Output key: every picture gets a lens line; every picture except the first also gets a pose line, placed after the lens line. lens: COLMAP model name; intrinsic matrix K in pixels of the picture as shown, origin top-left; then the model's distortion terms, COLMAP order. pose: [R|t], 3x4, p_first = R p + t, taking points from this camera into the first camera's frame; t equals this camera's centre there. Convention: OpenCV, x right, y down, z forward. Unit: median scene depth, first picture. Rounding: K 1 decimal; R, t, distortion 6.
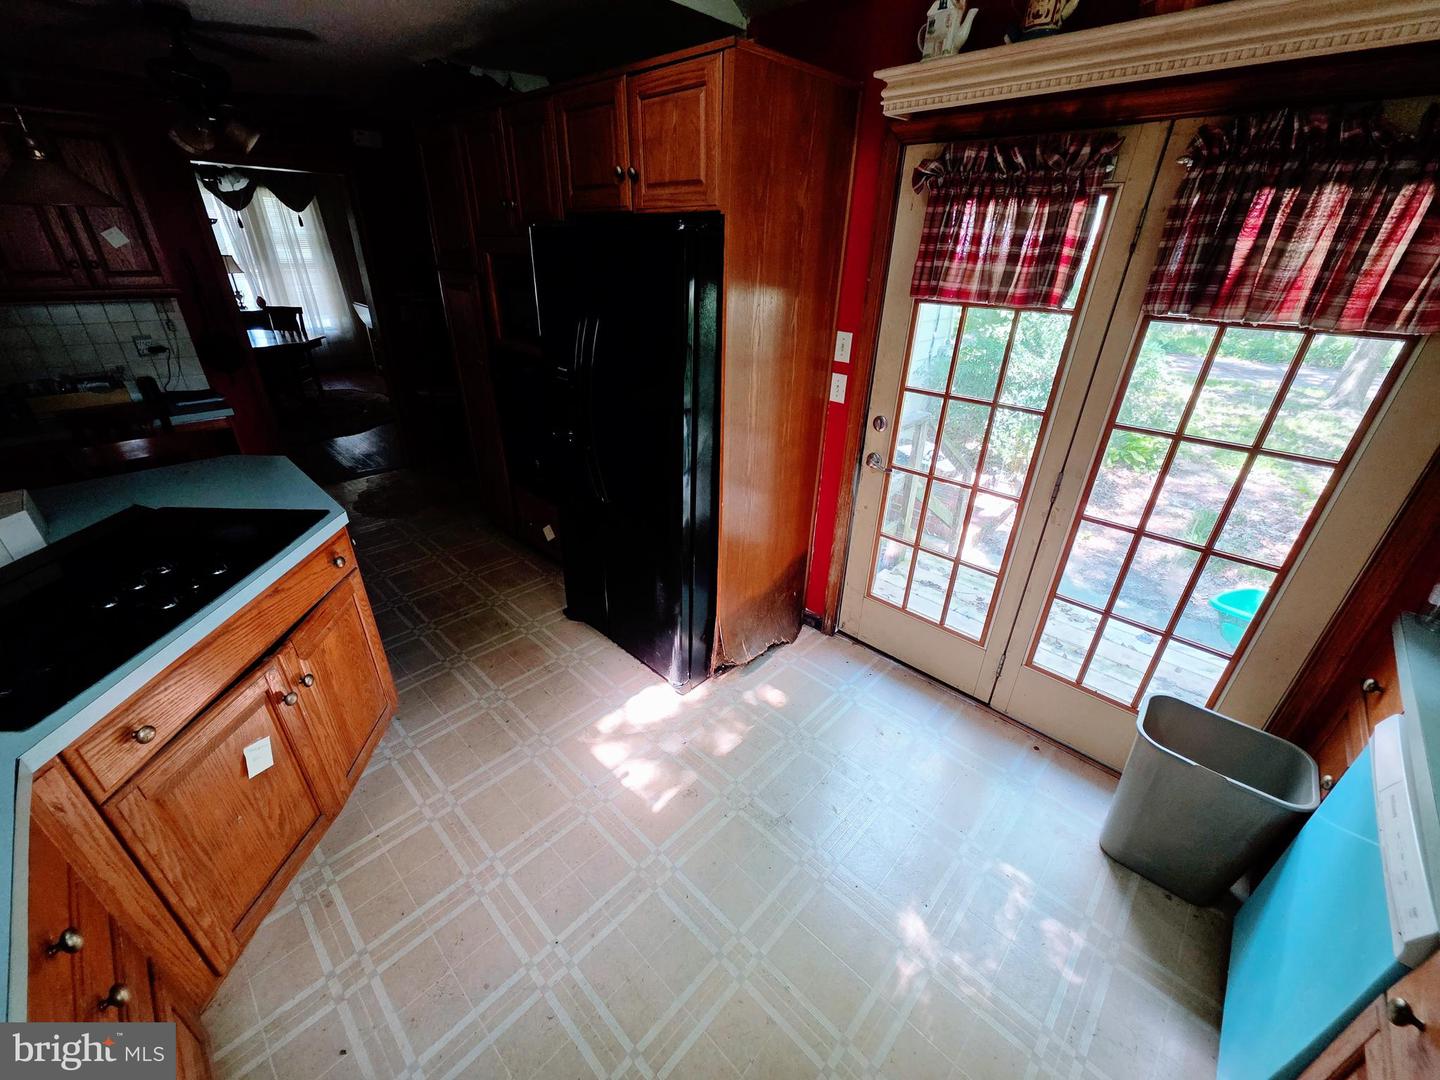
lens RADIAL K [[571.6, 0, 717.3], [0, 571.6, 540.2], [0, 0, 1]] dist [0.001207, 0.000293]
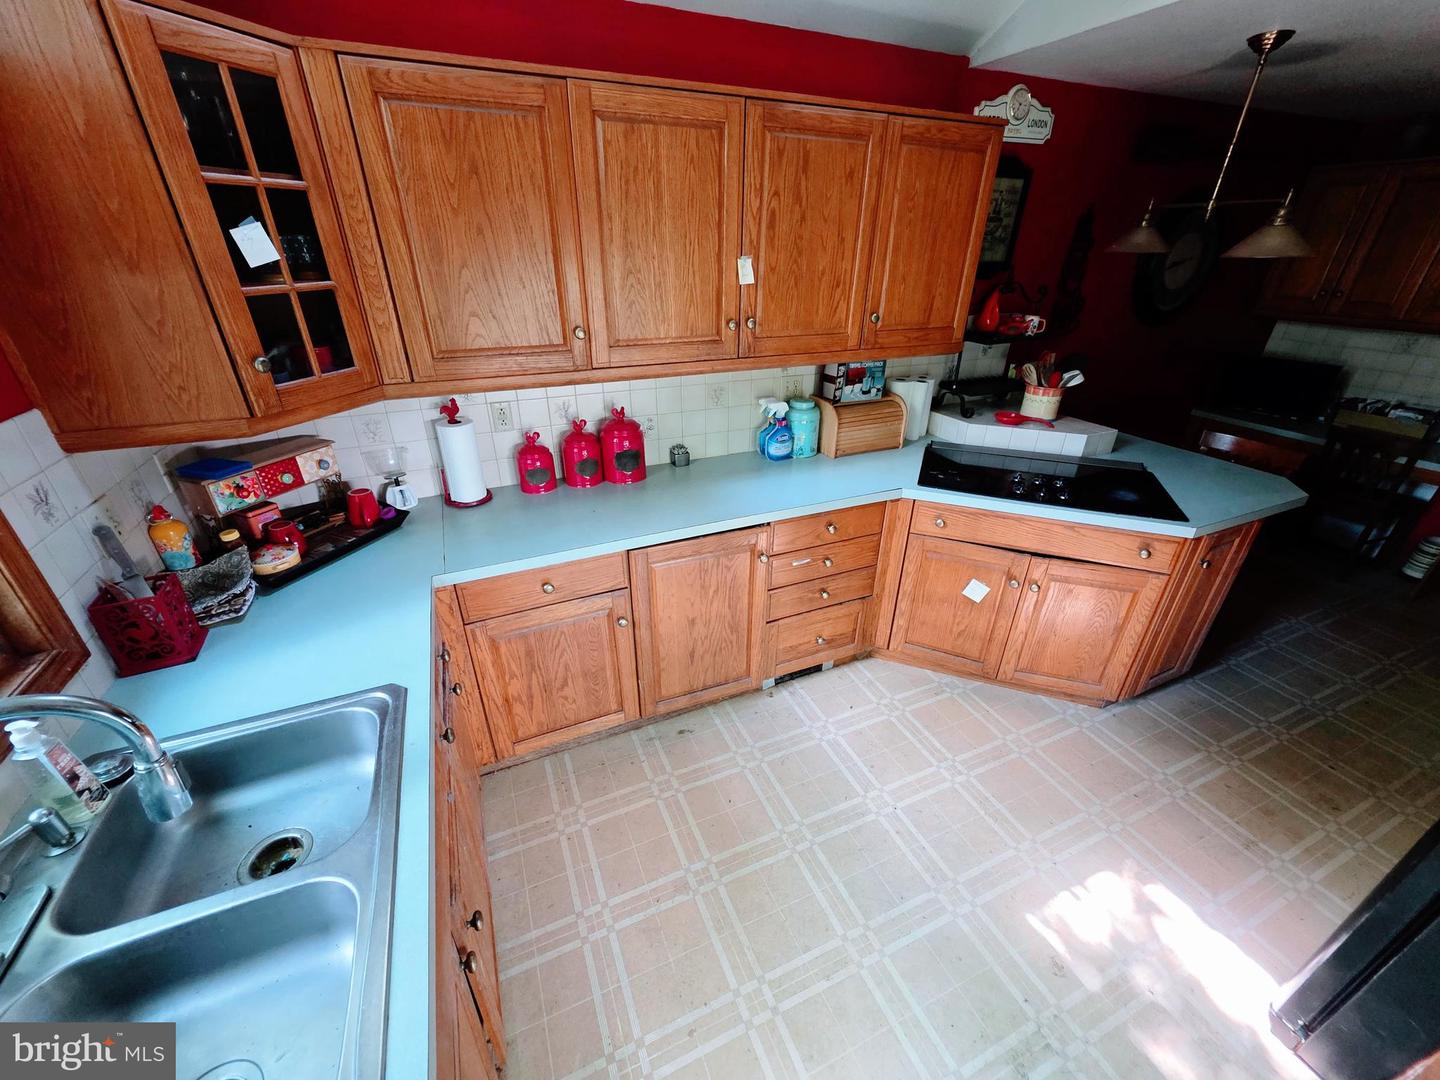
lens RADIAL K [[577.7, 0, 716.5], [0, 577.7, 540.5], [0, 0, 1]] dist [-0.002362, -0.000345]
pose [[-0.388903, 0.396143, -0.831760, 0.669709], [-0.433995, 0.717604, 0.544695, -0.251531], [0.812652, 0.572813, -0.107155, 0.421722]]
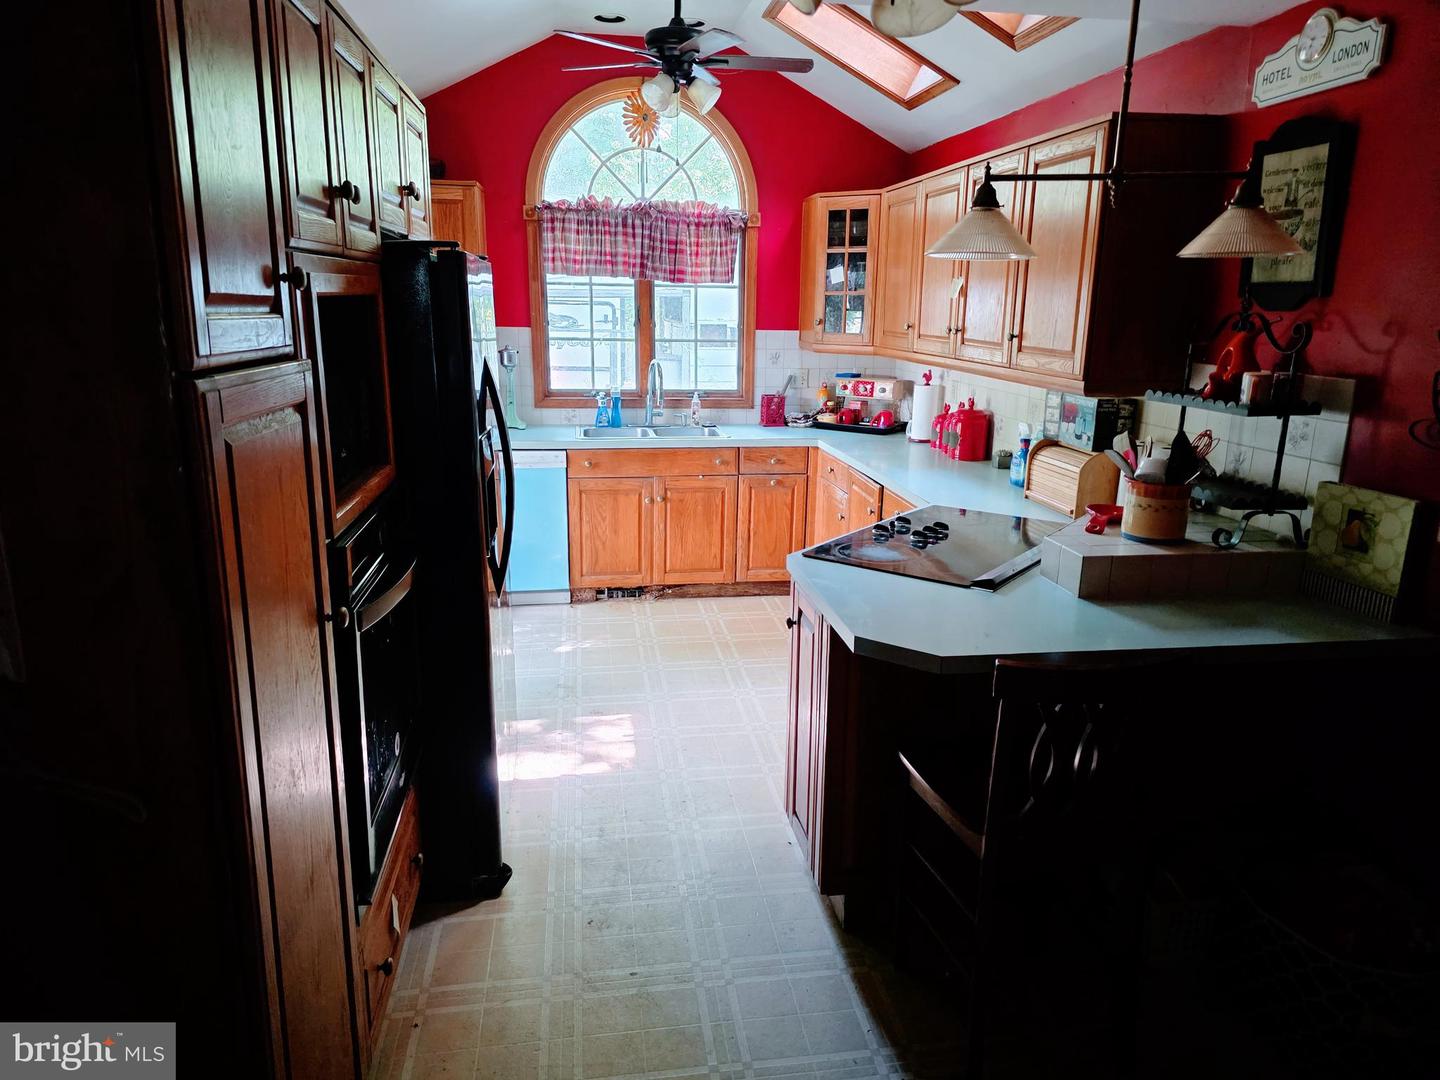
lens RADIAL K [[945.9, 0, 720.0], [0, 945.9, 540.0], [0, 0, 1]] dist [0.003327, -0.034616]
pose [[-0.785061, -0.186408, 0.590704, -1.562367], [0.256399, 0.770312, 0.583848, -1.057328], [-0.563860, 0.609813, -0.556947, 2.024463]]
